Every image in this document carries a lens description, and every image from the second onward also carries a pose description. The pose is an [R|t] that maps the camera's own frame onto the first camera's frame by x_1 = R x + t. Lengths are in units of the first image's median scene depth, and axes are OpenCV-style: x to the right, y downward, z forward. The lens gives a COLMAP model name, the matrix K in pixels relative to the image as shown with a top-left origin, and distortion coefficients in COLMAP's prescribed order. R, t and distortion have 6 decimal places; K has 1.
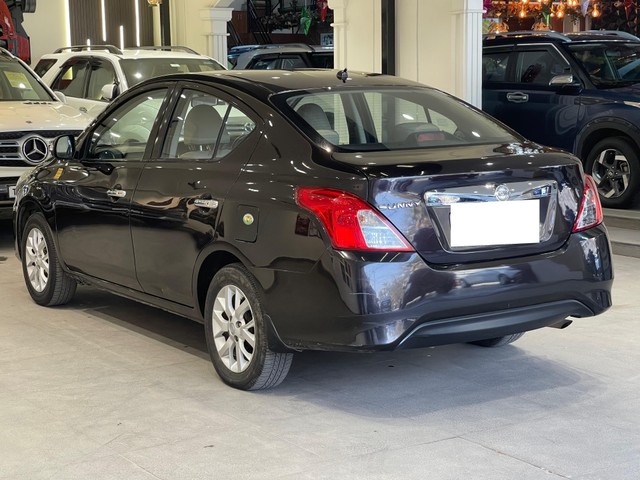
lens RADIAL K [[1132.2, 0, 321.0], [0, 1132.2, 241.2], [0, 0, 1]] dist [0.292559, 0.000000]
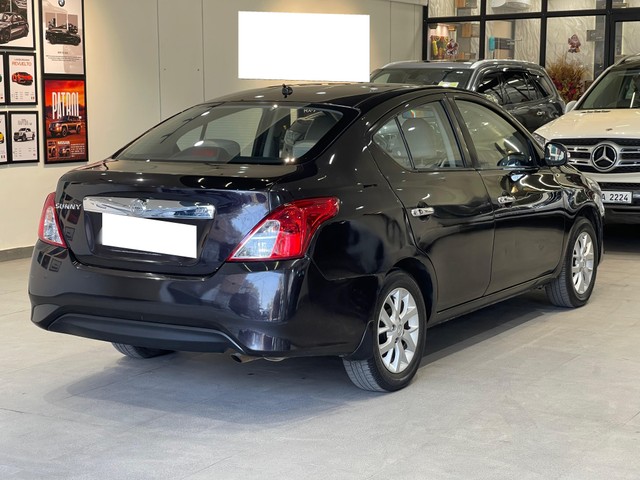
lens RADIAL K [[1132.2, 0, 322.9], [0, 1132.2, 236.7], [0, 0, 1]] dist [0.292559, 0.000000]
pose [[0.402358, 0.116952, -0.907982, 1.086976], [-0.117718, 0.990182, 0.075374, -0.105888], [0.907883, 0.076559, 0.412175, 0.676141]]
